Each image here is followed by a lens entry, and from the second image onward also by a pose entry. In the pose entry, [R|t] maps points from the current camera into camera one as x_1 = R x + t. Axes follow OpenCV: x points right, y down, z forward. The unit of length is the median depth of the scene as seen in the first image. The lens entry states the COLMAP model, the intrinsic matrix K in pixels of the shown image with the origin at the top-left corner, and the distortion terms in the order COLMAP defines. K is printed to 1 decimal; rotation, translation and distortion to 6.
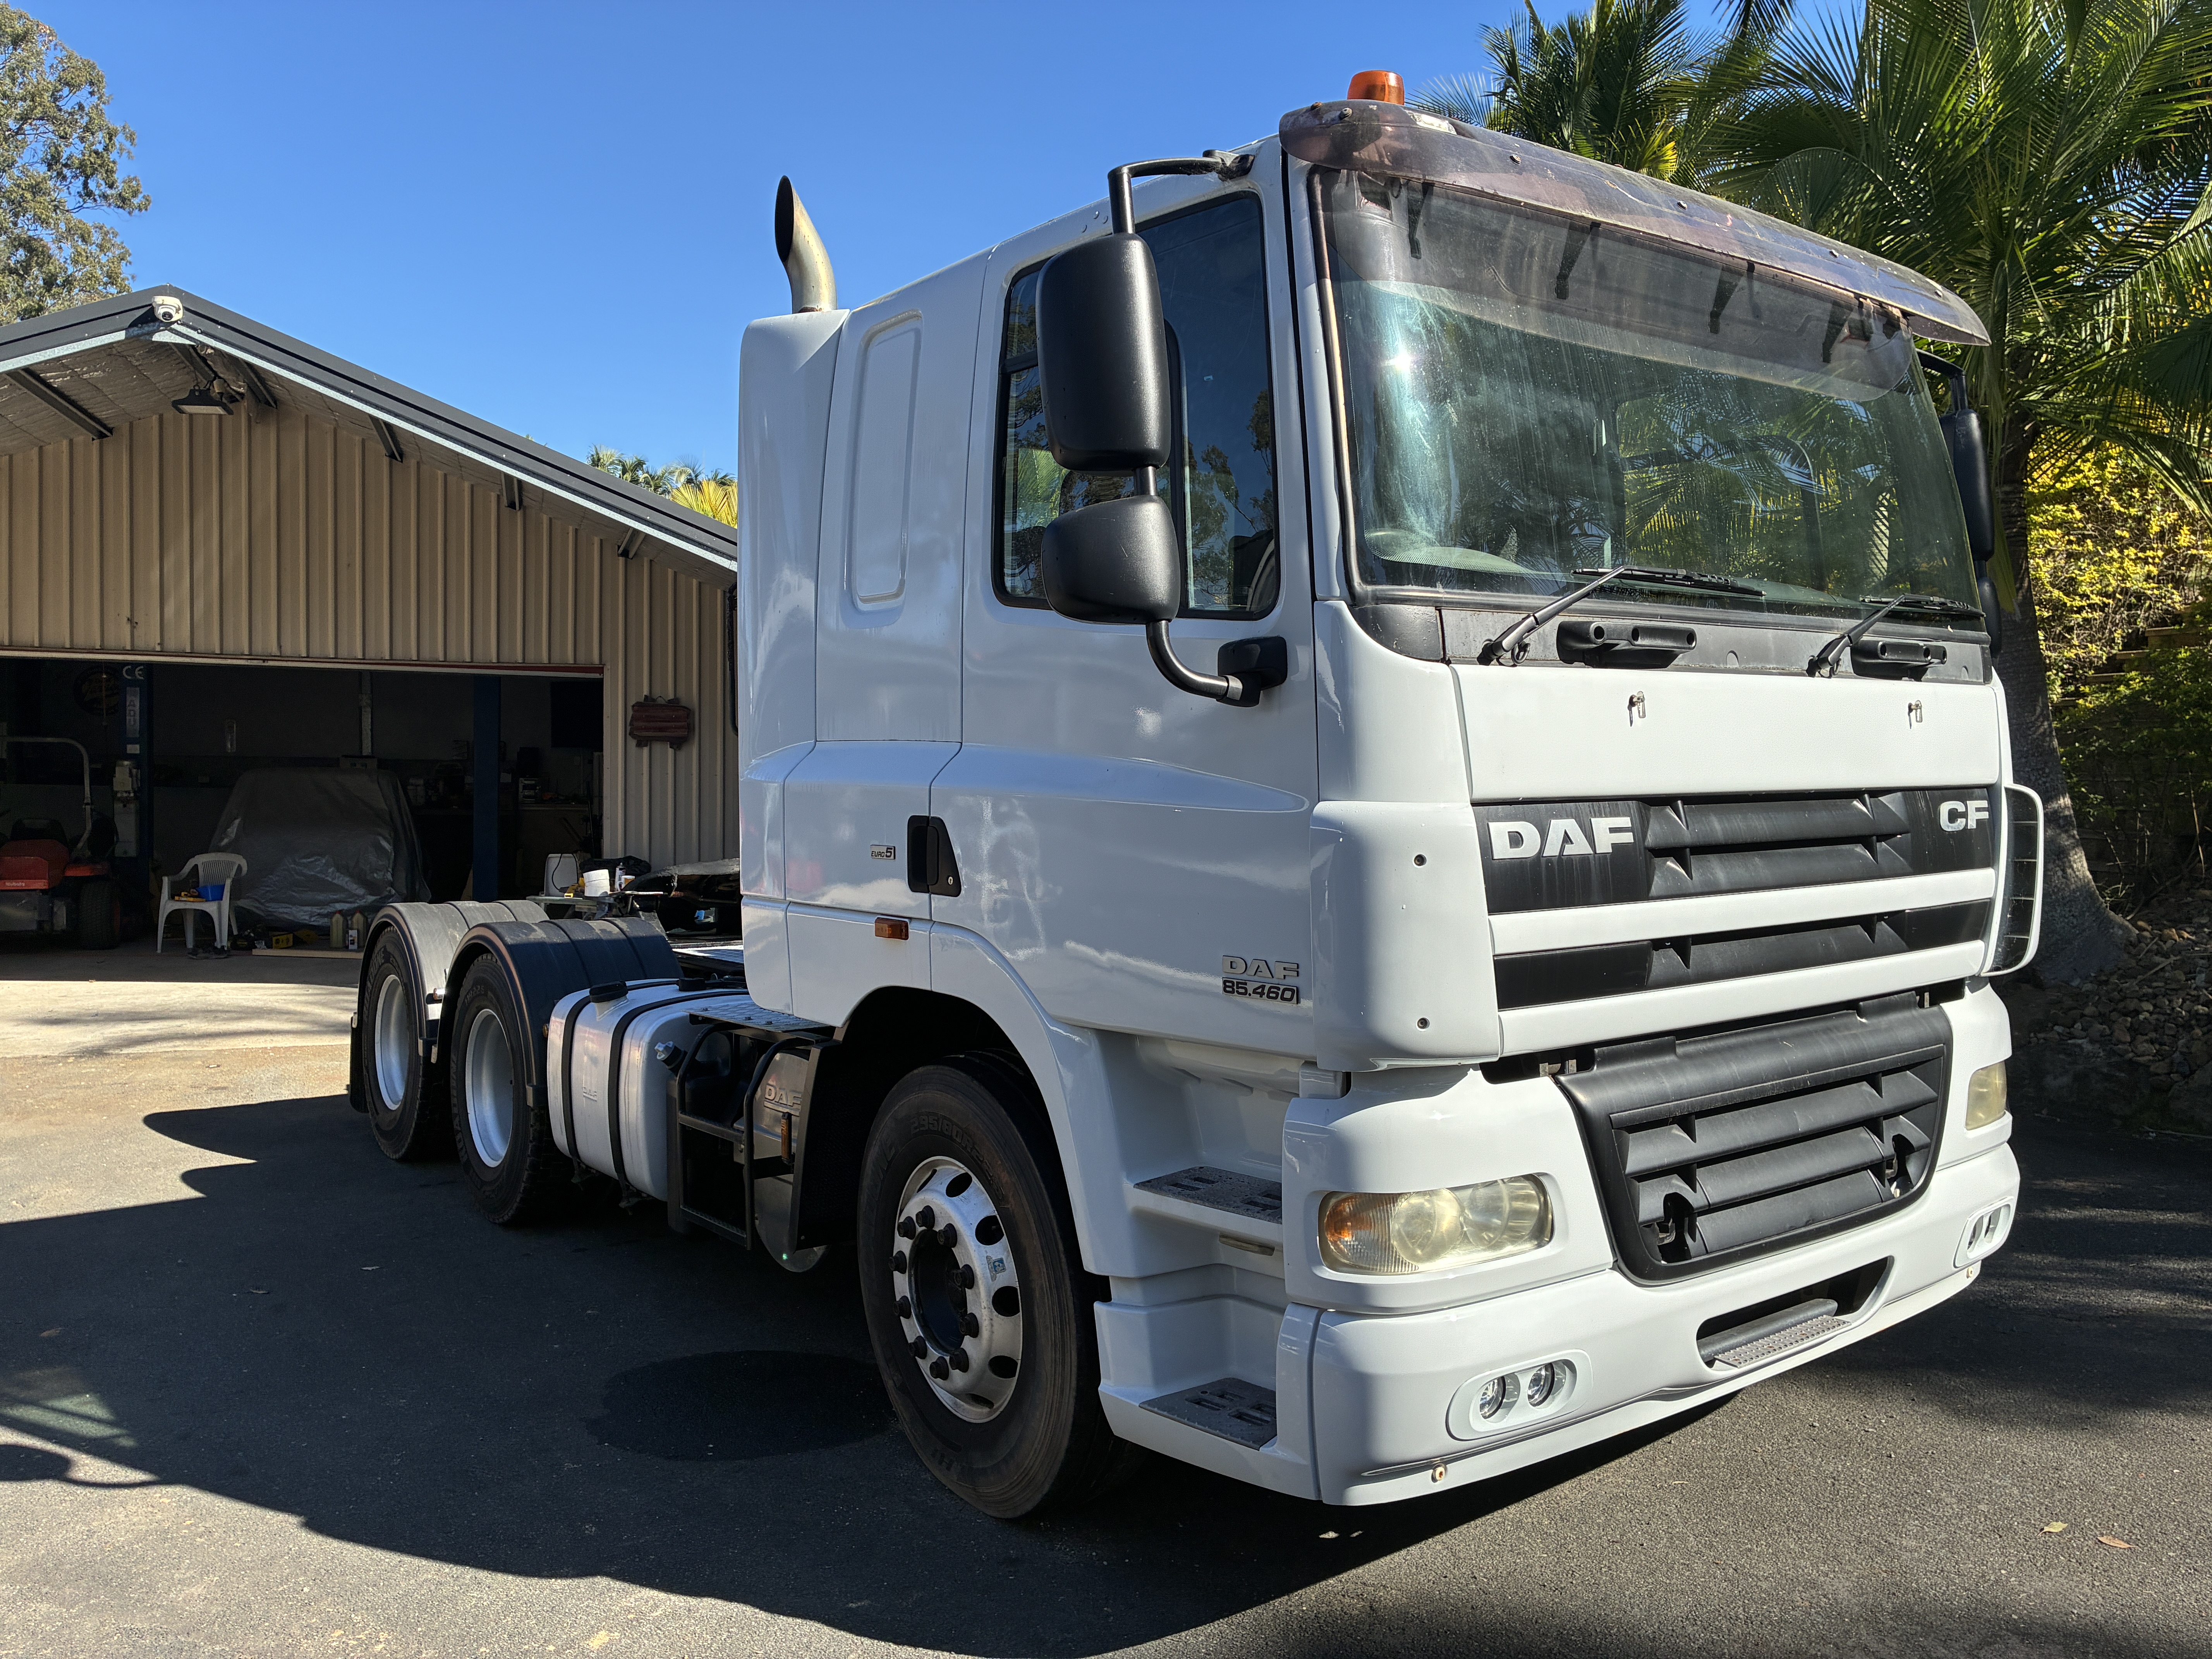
lens RADIAL K [[1668.4, 0, 1097.4], [0, 1668.4, 824.6], [0, 0, 1]] dist [0.057710, -0.085987]
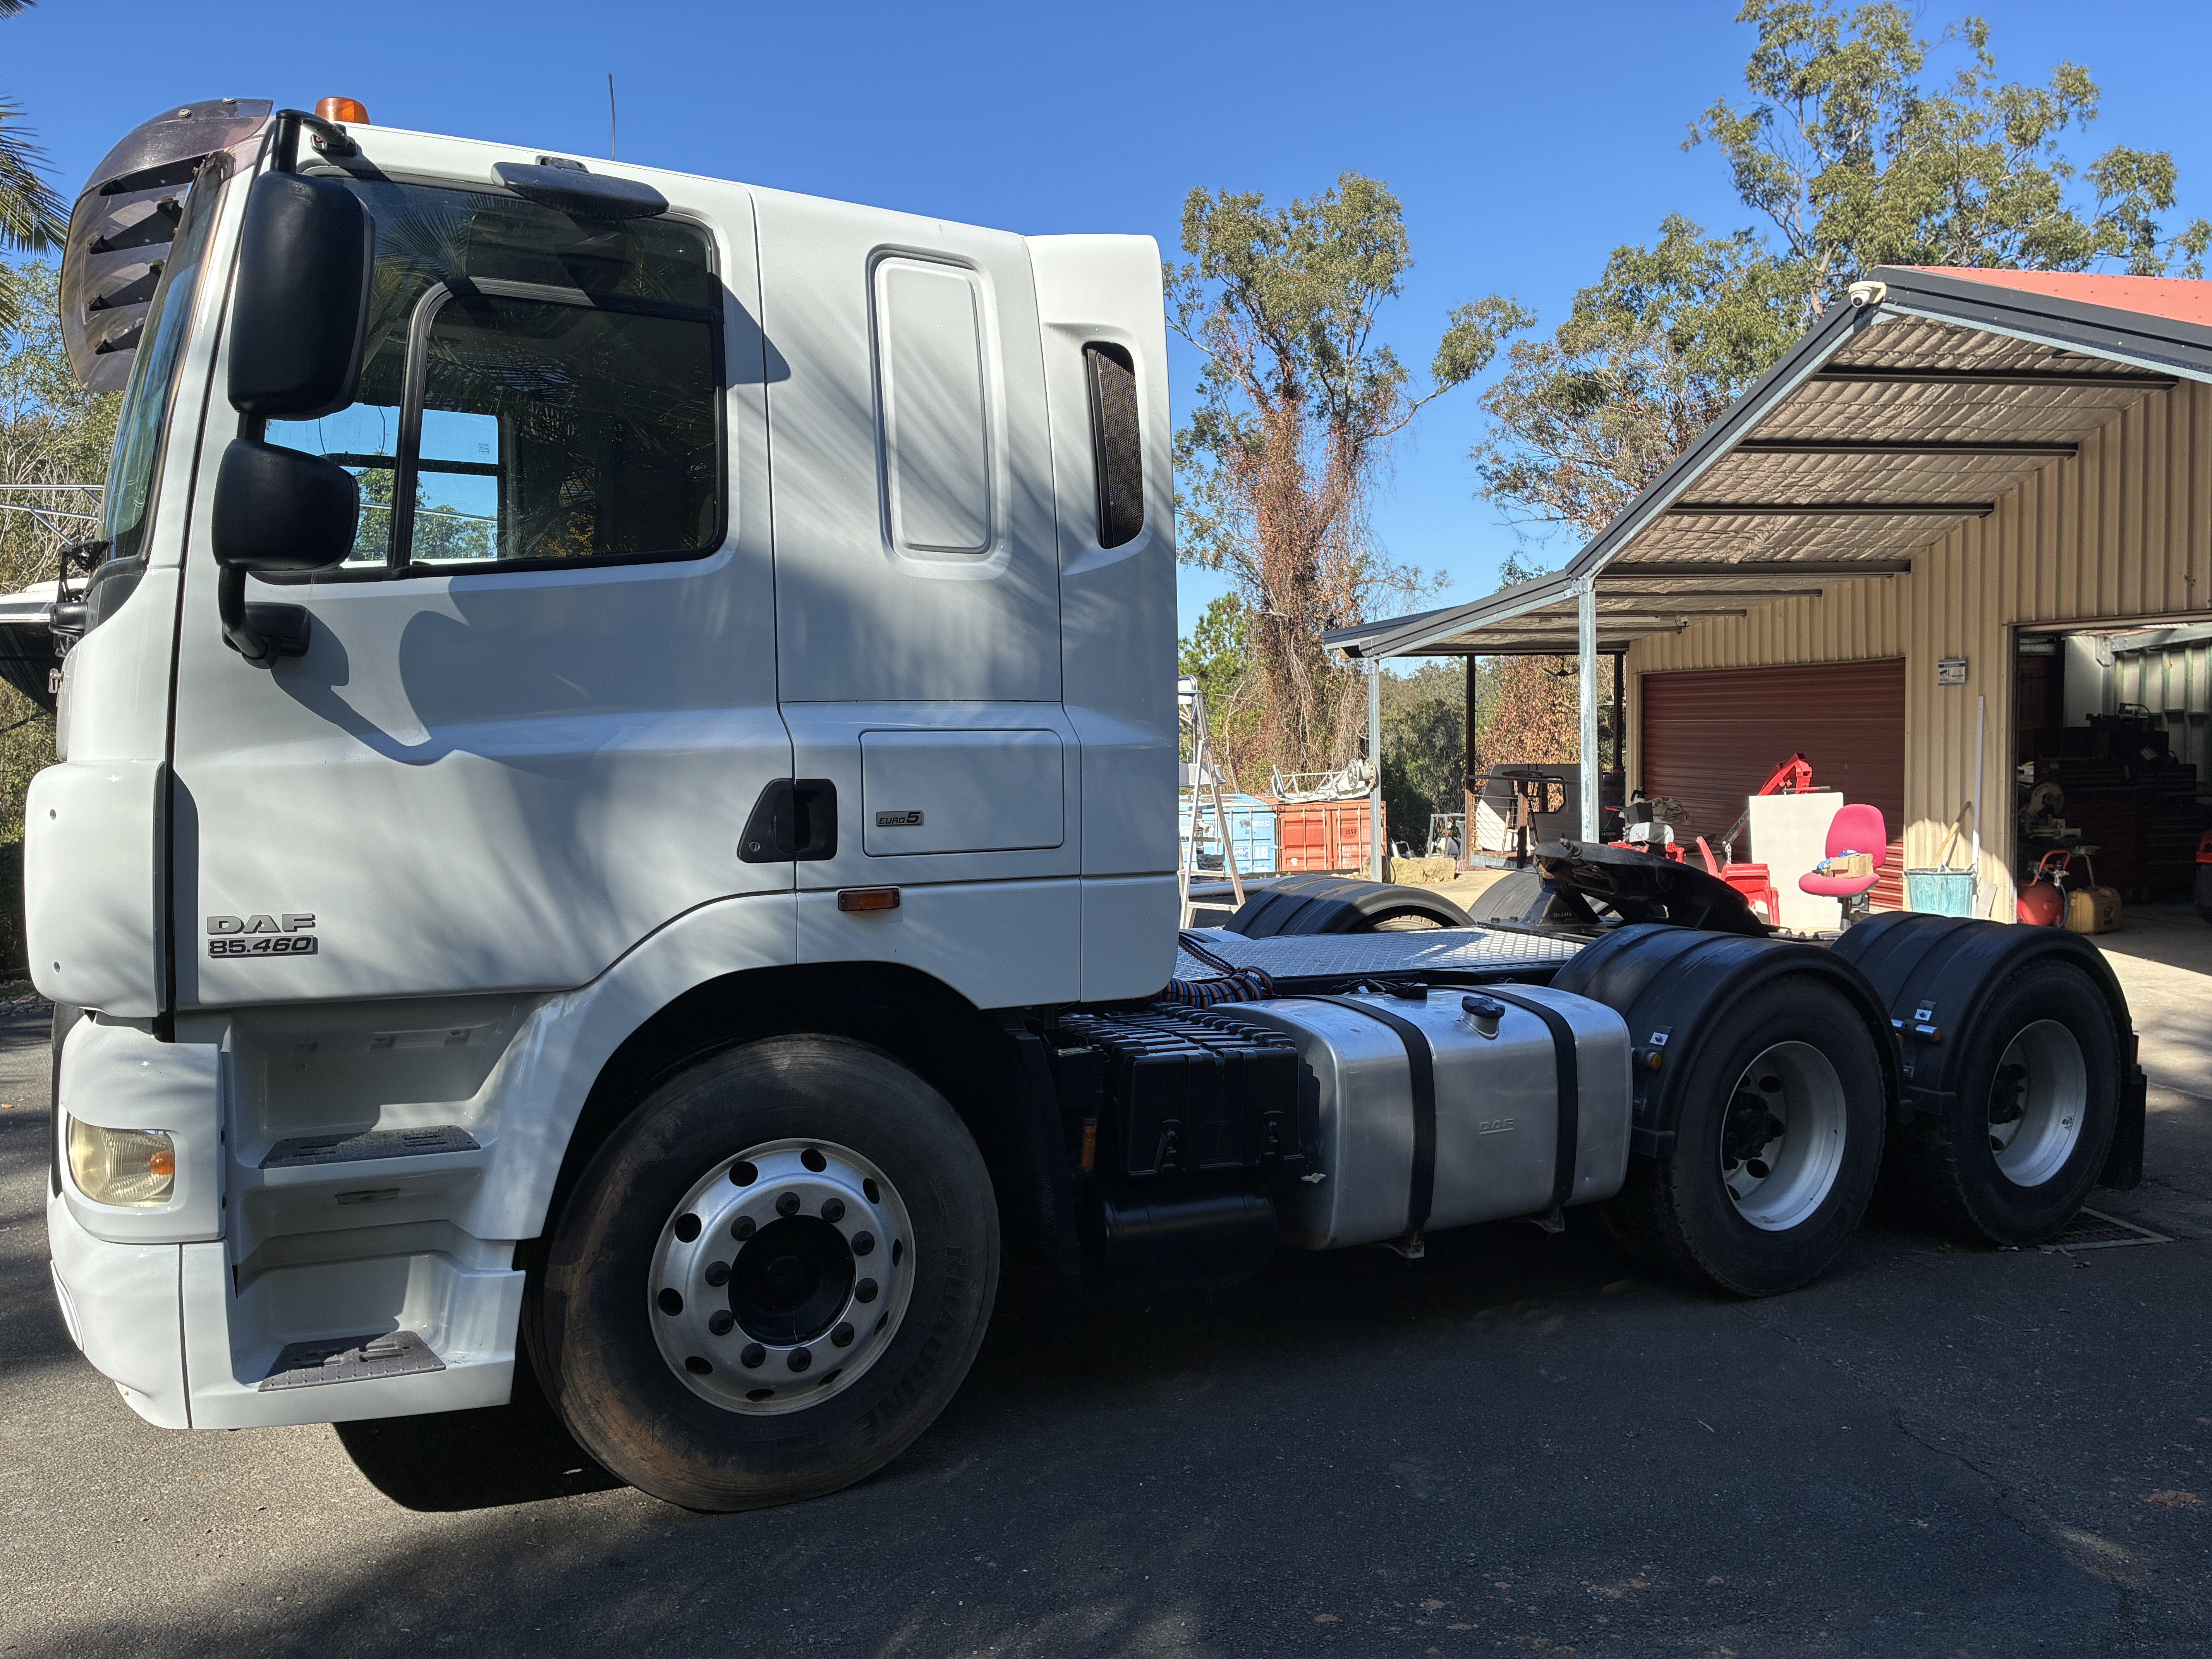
lens RADIAL K [[1671.7, 0, 1099.1], [0, 1671.7, 812.6], [0, 0, 1]] dist [0.046091, -0.066453]
pose [[-0.114959, 0.039890, -0.992569, 1.293055], [-0.028104, 0.998663, 0.043390, -0.048753], [0.992973, 0.032883, -0.113684, 1.599343]]
